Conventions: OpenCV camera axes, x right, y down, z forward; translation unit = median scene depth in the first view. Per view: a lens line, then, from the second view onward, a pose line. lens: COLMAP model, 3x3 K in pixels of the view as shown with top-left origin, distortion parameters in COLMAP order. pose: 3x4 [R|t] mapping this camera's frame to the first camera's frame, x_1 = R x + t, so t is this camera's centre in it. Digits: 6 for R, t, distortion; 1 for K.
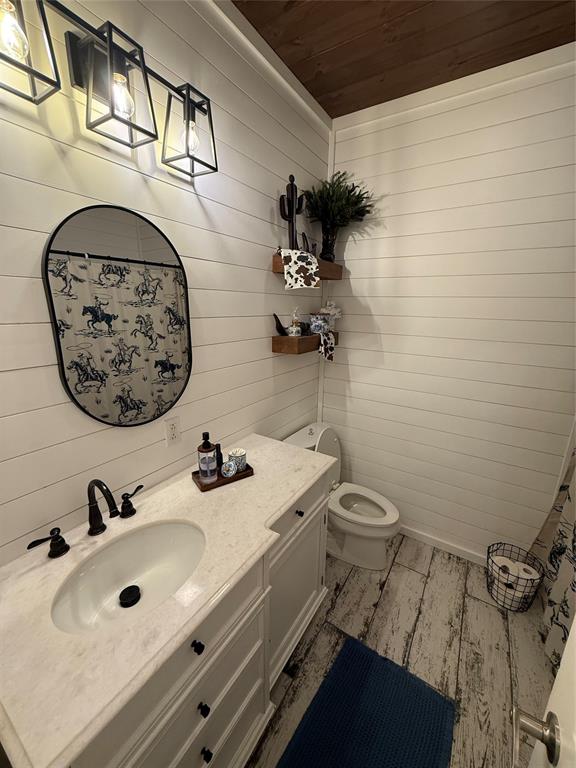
lens RADIAL K [[306.6, 0, 289.1], [0, 306.6, 383.0], [0, 0, 1]] dist [0.001502, 0.000169]
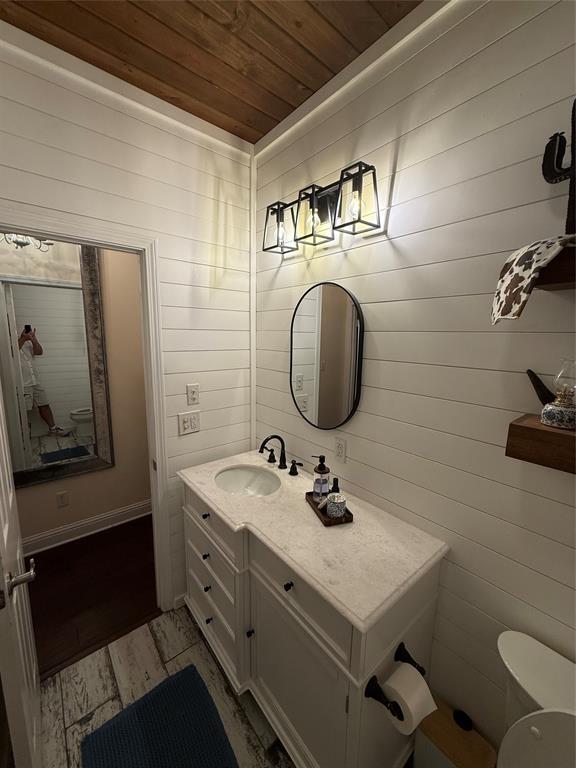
lens RADIAL K [[306.6, 0, 289.1], [0, 306.6, 383.0], [0, 0, 1]] dist [0.001502, 0.000169]
pose [[-0.305317, 0.131522, -0.943124, 0.818450], [-0.254597, 0.943086, 0.213937, -0.310869], [0.917585, 0.305435, -0.254455, 1.121840]]
